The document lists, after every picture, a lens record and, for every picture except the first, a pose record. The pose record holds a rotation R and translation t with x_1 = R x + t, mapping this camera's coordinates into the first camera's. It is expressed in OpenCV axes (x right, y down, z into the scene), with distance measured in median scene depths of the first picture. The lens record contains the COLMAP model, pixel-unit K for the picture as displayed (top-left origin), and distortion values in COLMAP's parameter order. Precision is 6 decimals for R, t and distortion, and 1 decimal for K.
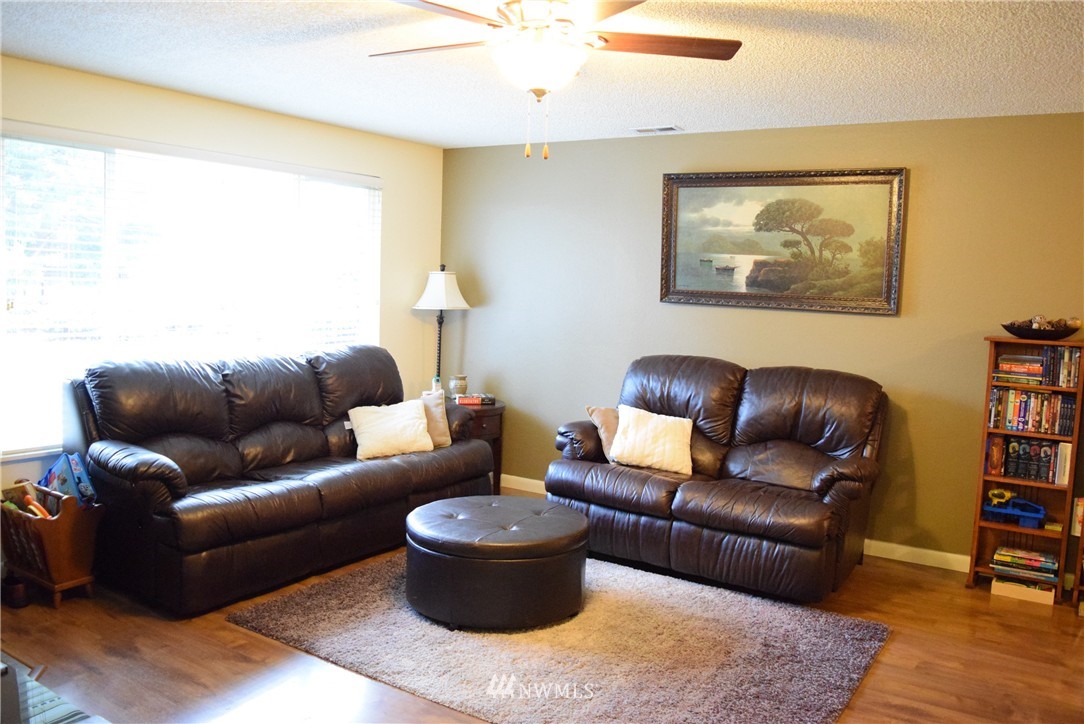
lens RADIAL K [[857.2, 0, 541.4], [0, 857.2, 361.2], [0, 0, 1]] dist [-0.080487, 0.007464]
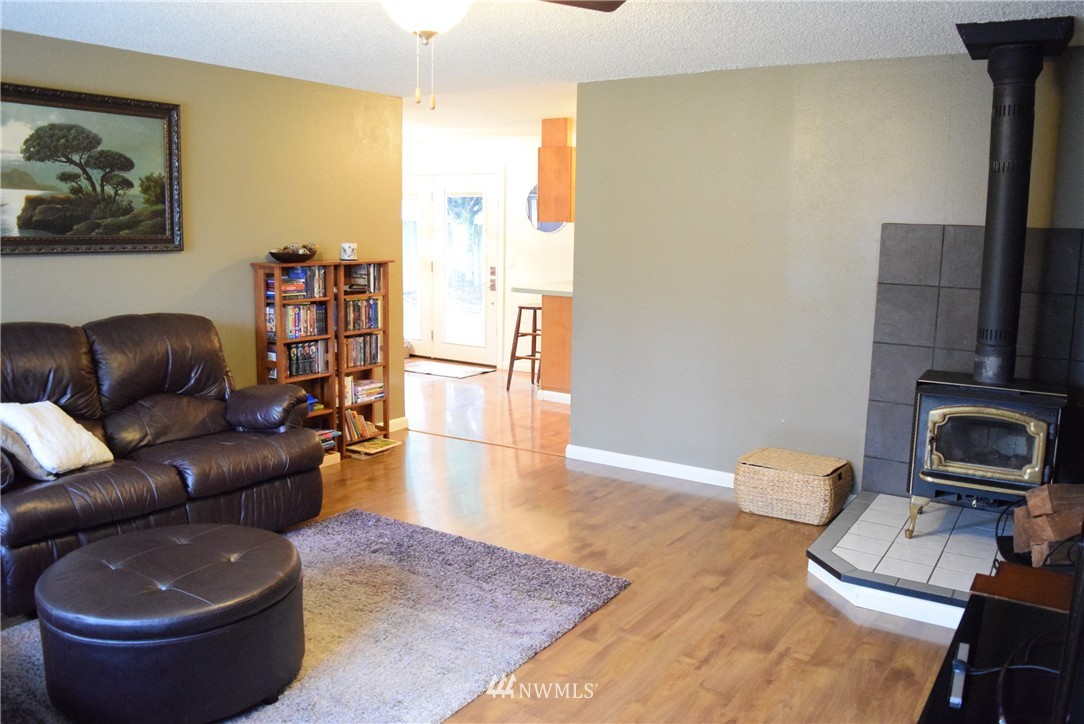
lens RADIAL K [[857.2, 0, 541.7], [0, 857.2, 361.4], [0, 0, 1]] dist [-0.080487, 0.007464]
pose [[0.022219, -0.187742, 0.981967, -0.571147], [0.080819, 0.979332, 0.185409, -0.074510], [-0.996481, 0.075242, 0.036933, 0.518060]]
